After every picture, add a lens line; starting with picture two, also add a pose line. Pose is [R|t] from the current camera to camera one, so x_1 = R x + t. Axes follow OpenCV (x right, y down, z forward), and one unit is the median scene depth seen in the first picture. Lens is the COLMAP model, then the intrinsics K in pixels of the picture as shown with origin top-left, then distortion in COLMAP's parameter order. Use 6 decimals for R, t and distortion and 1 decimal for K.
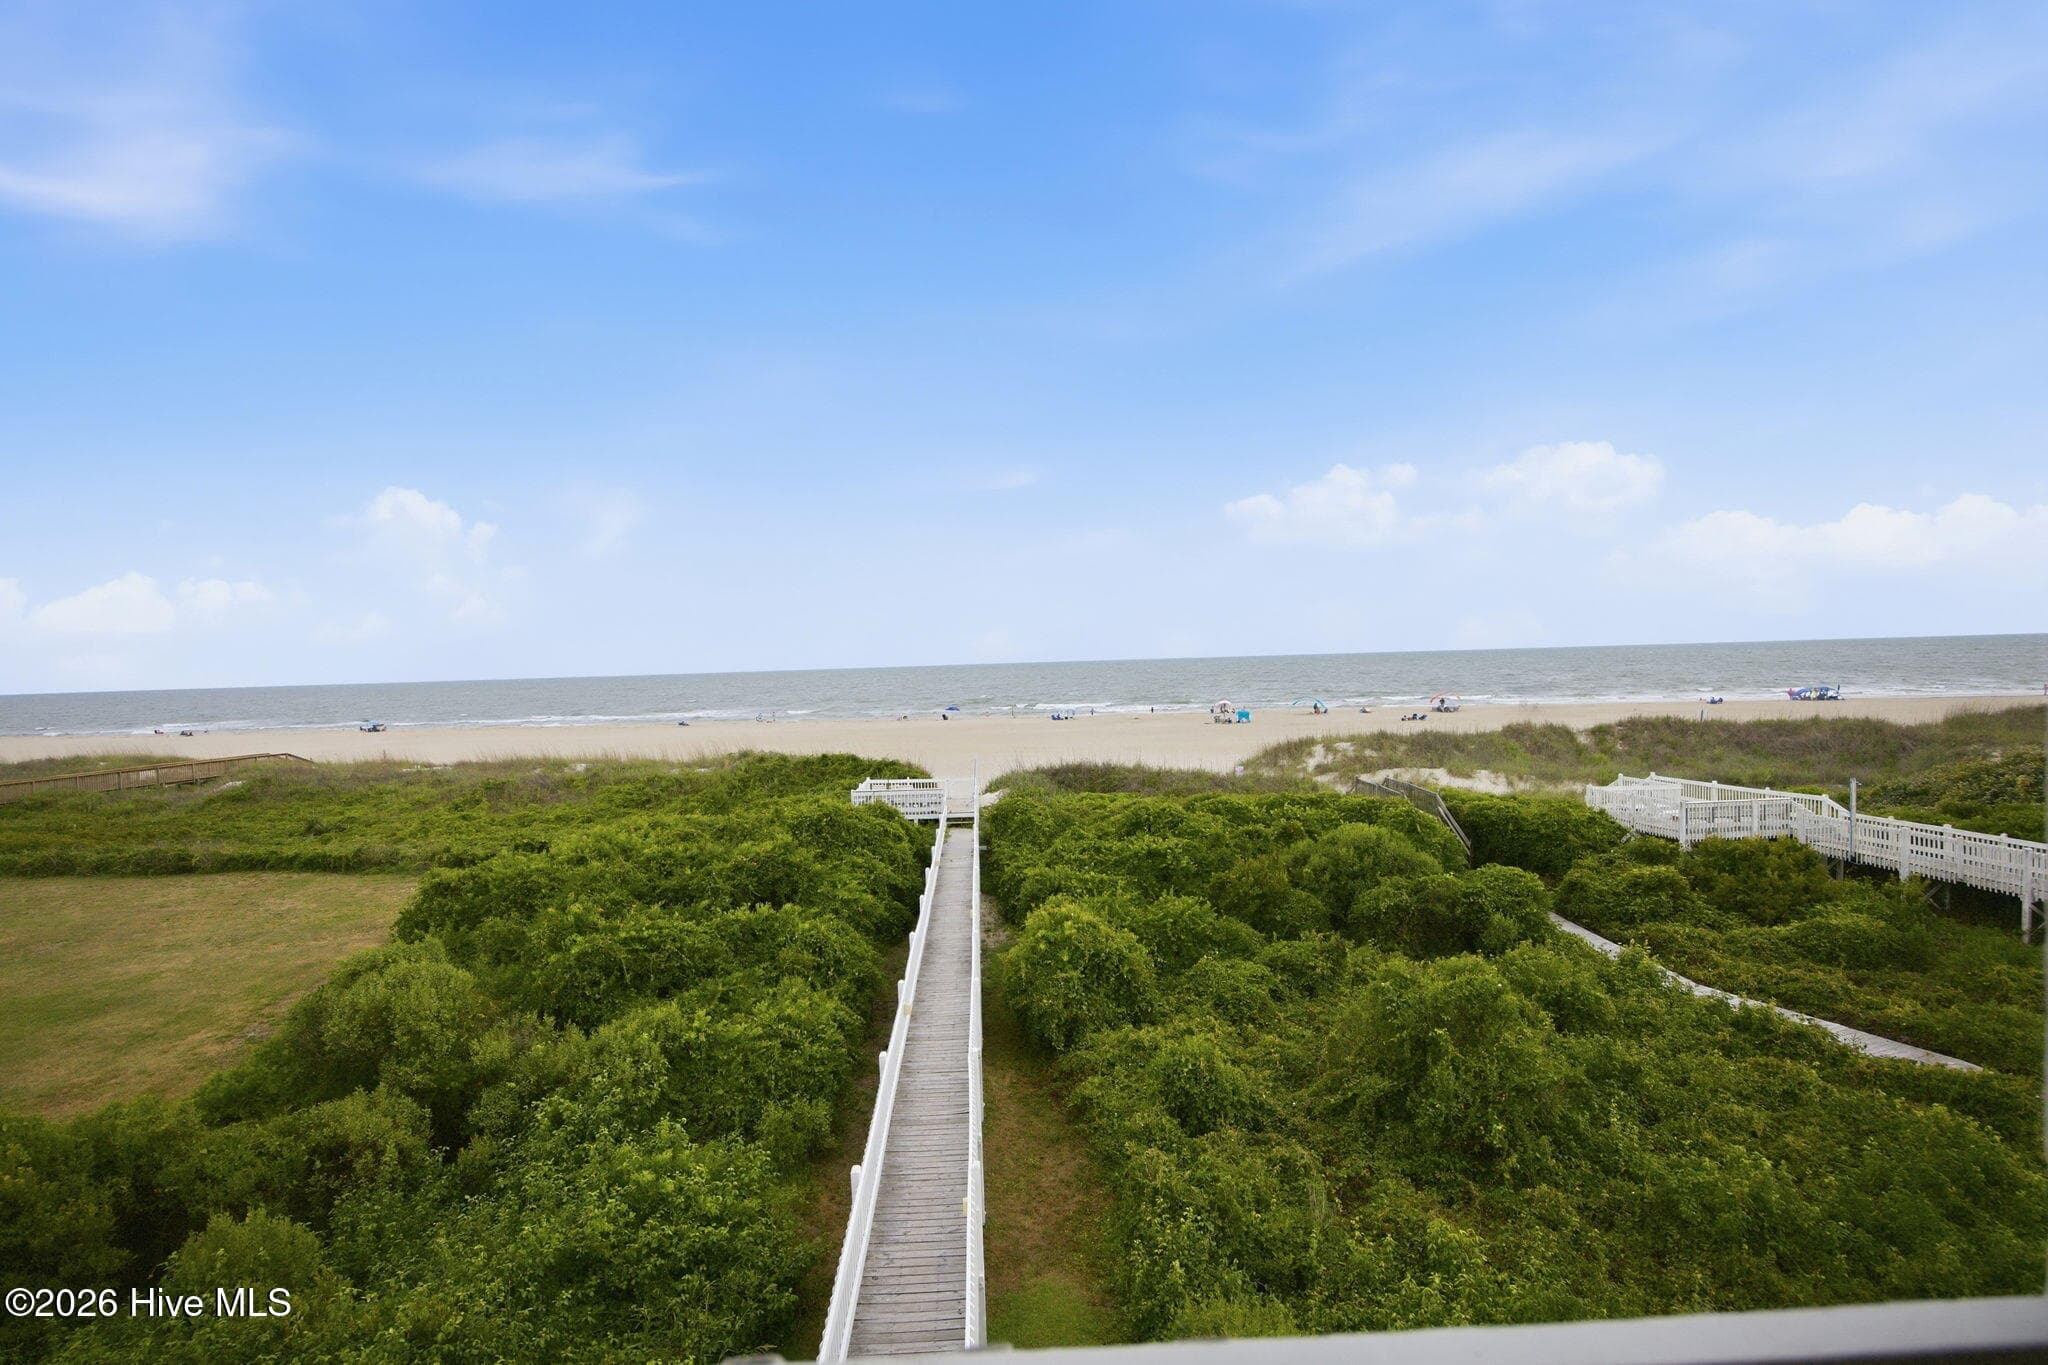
lens RADIAL K [[959.1, 0, 1027.6], [0, 959.1, 695.0], [0, 0, 1]] dist [-0.037176, 0.010116]
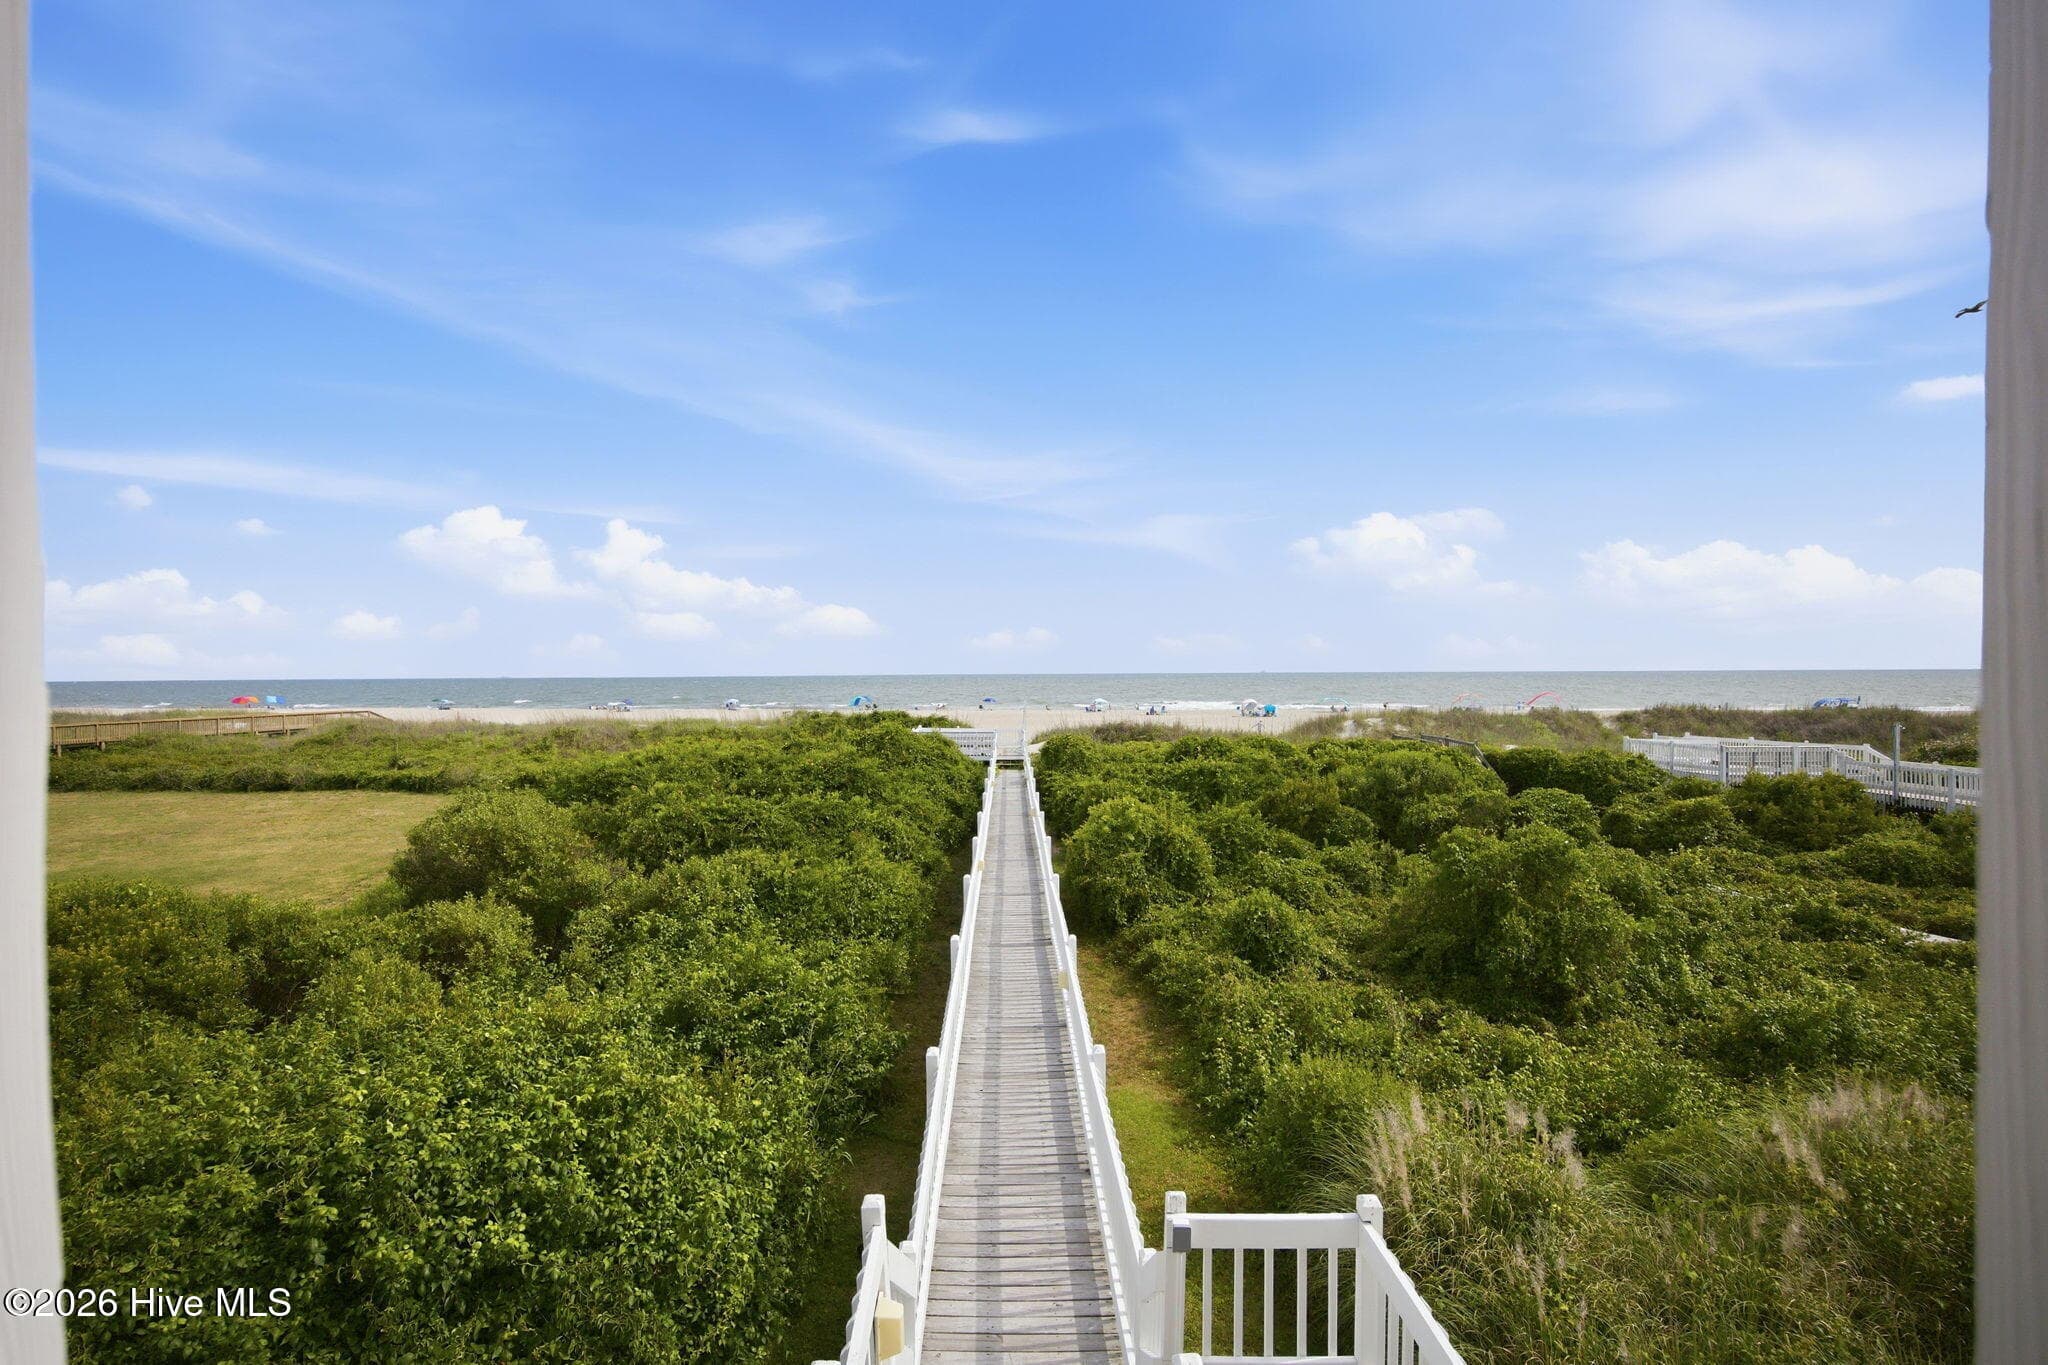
lens RADIAL K [[919.6, 0, 1024.0], [0, 919.6, 682.5], [0, 0, 1]] dist [-0.042693, 0.014840]
pose [[0.999121, 0.025151, -0.033528, -0.035007], [-0.025960, 0.999377, -0.023892, 0.105860], [0.032907, 0.024742, 0.999152, 0.002040]]
